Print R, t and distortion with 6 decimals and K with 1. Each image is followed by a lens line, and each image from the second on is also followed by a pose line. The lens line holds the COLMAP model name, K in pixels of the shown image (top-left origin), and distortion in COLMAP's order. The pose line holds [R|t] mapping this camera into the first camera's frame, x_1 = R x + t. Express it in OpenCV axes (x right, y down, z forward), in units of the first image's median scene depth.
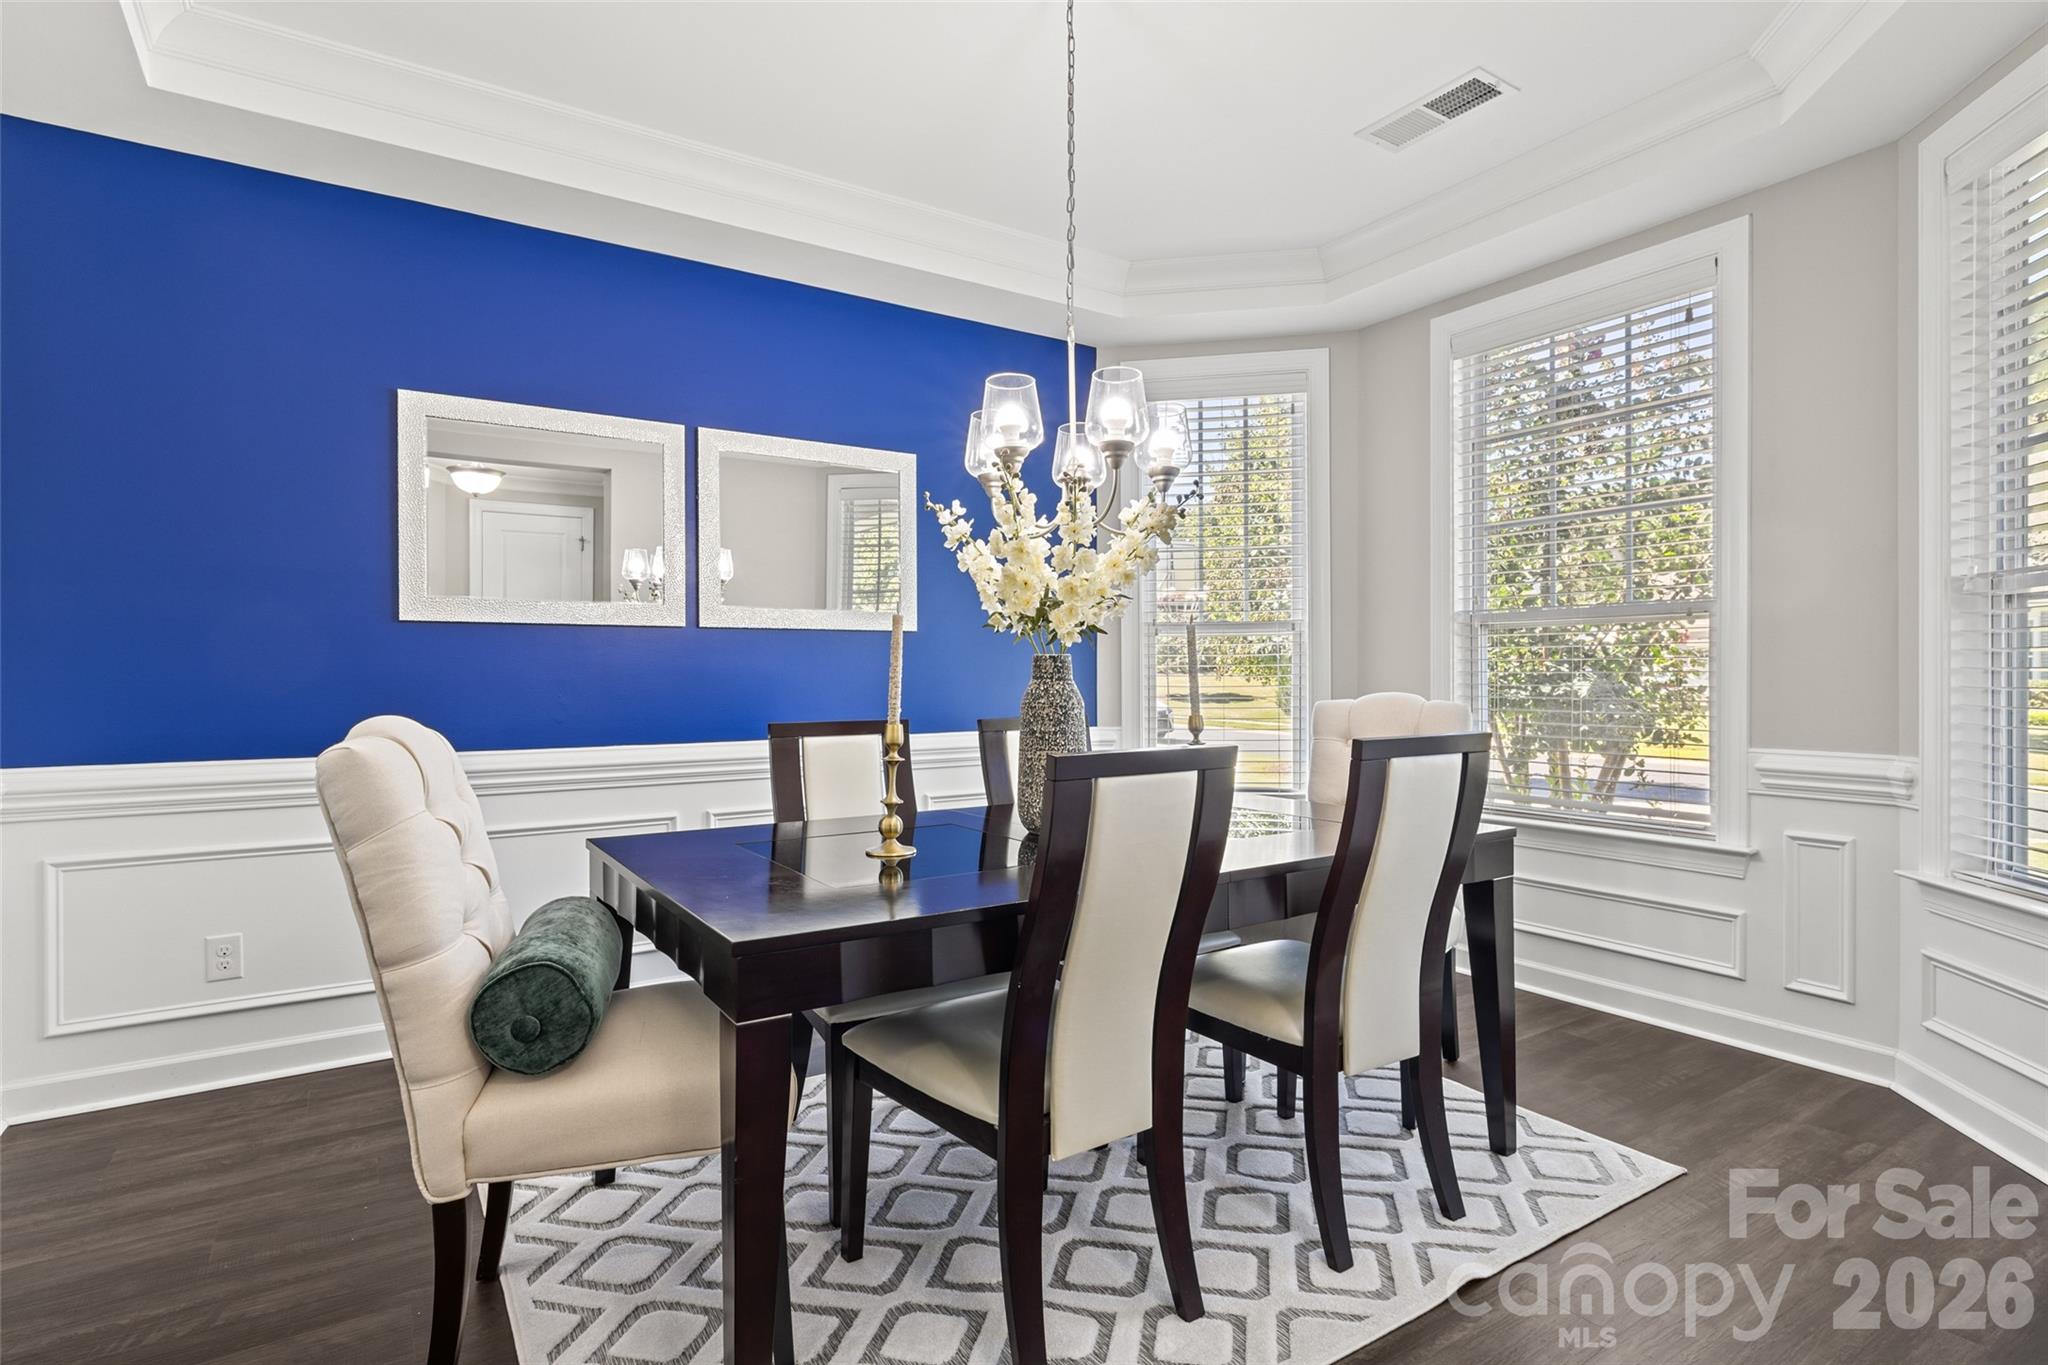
lens RADIAL K [[1009.8, 0, 1019.3], [0, 1009.8, 676.1], [0, 0, 1]] dist [0.005784, -0.000049]
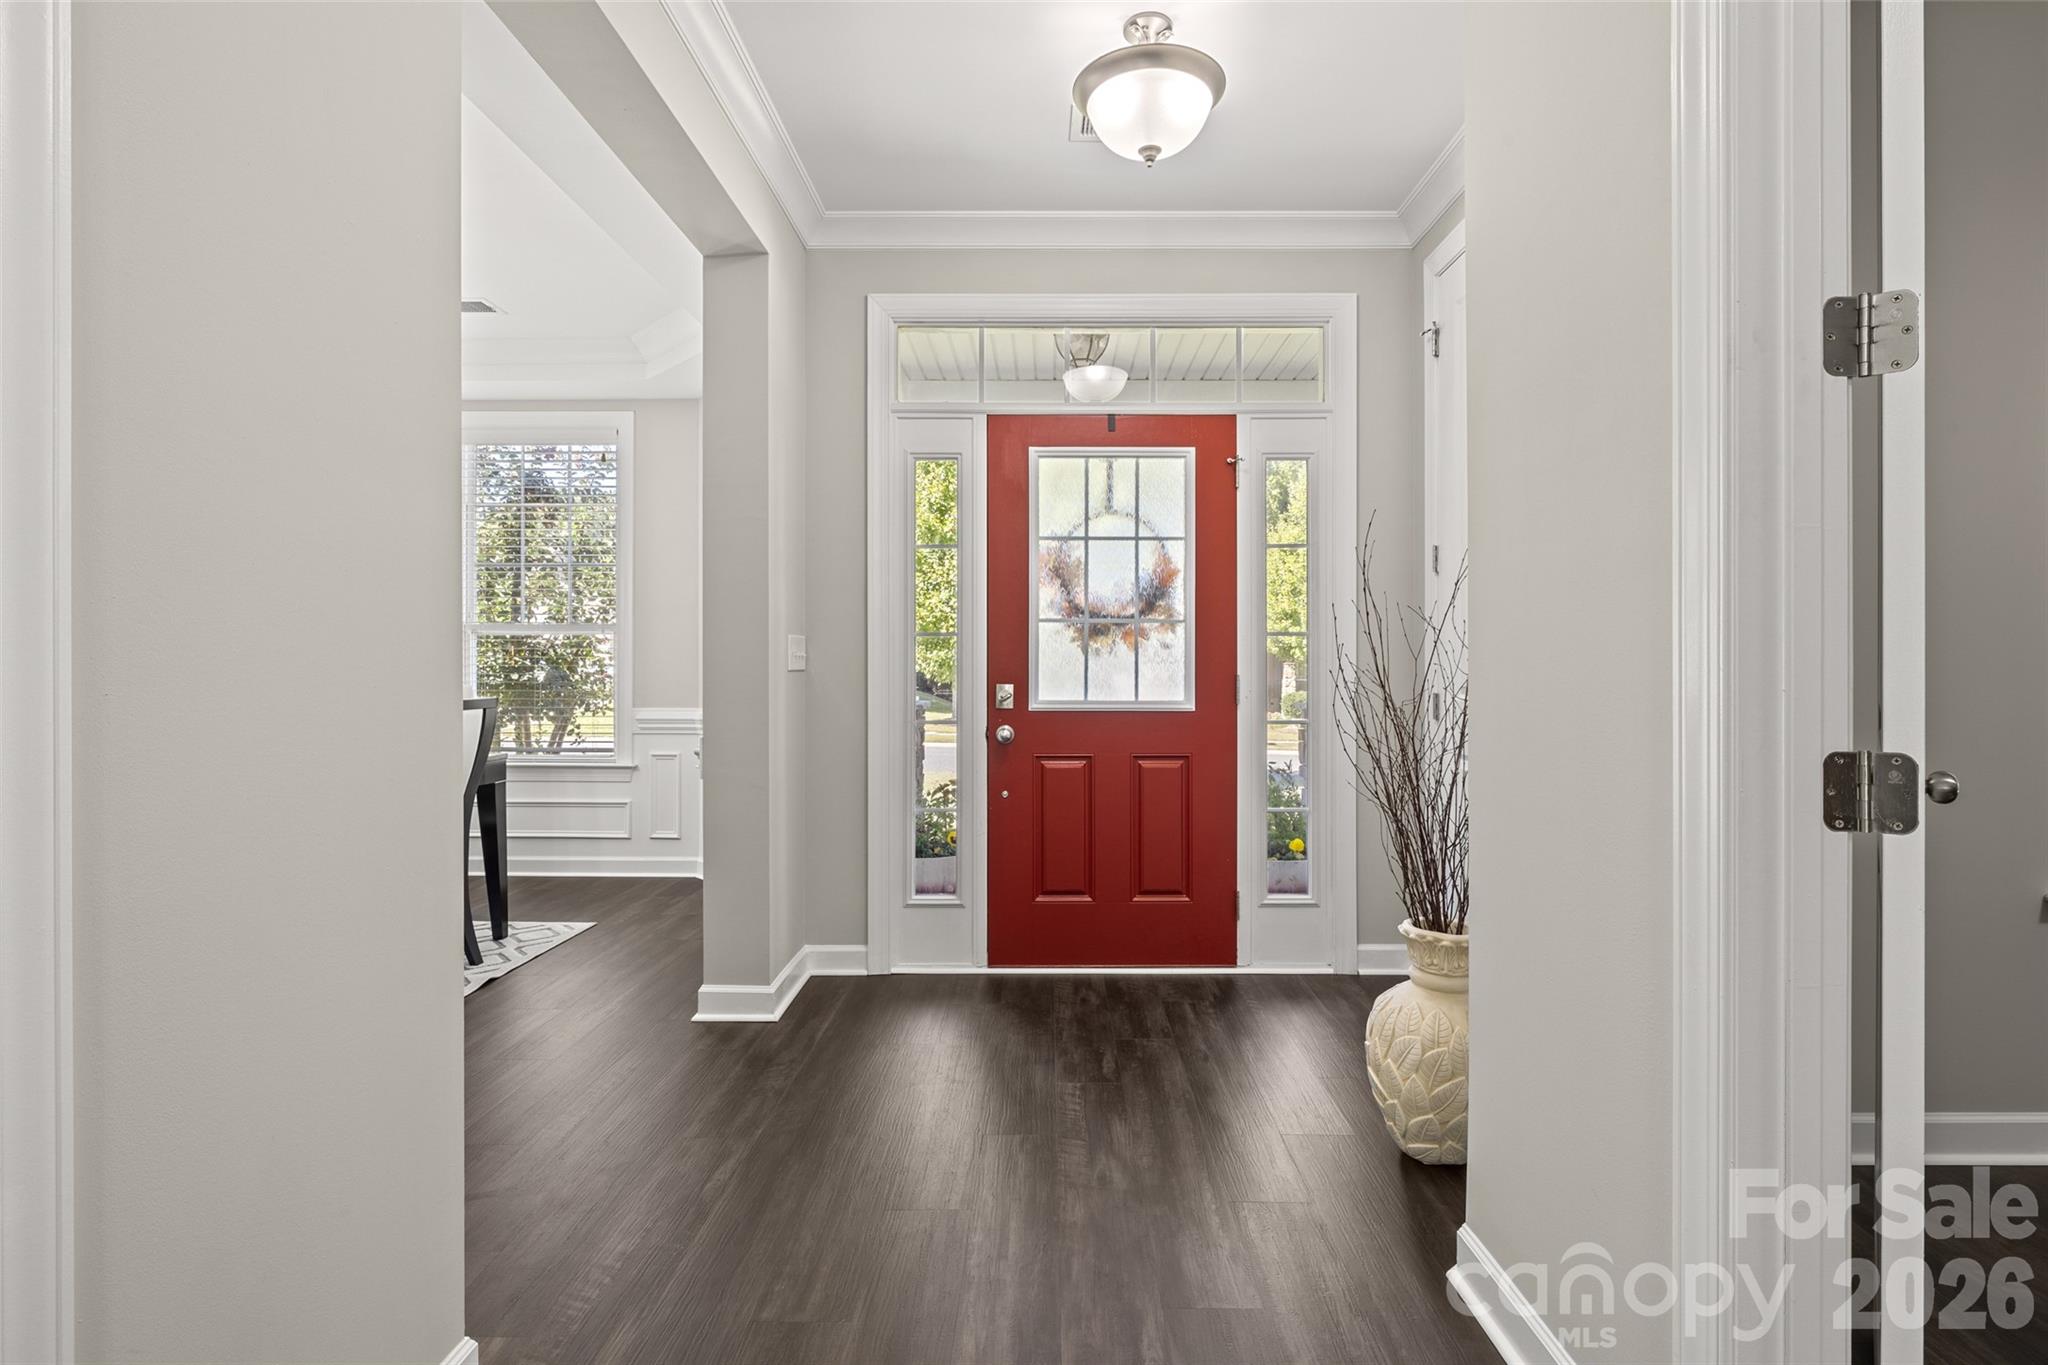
lens RADIAL K [[980.1, 0, 1031.5], [0, 980.1, 672.6], [0, 0, 1]] dist [-0.005923, 0.002098]
pose [[0.556143, -0.000487, 0.831086, -0.228506], [-0.003660, 0.999989, 0.003036, 0.000150], [-0.831078, -0.004731, 0.556135, -0.383996]]
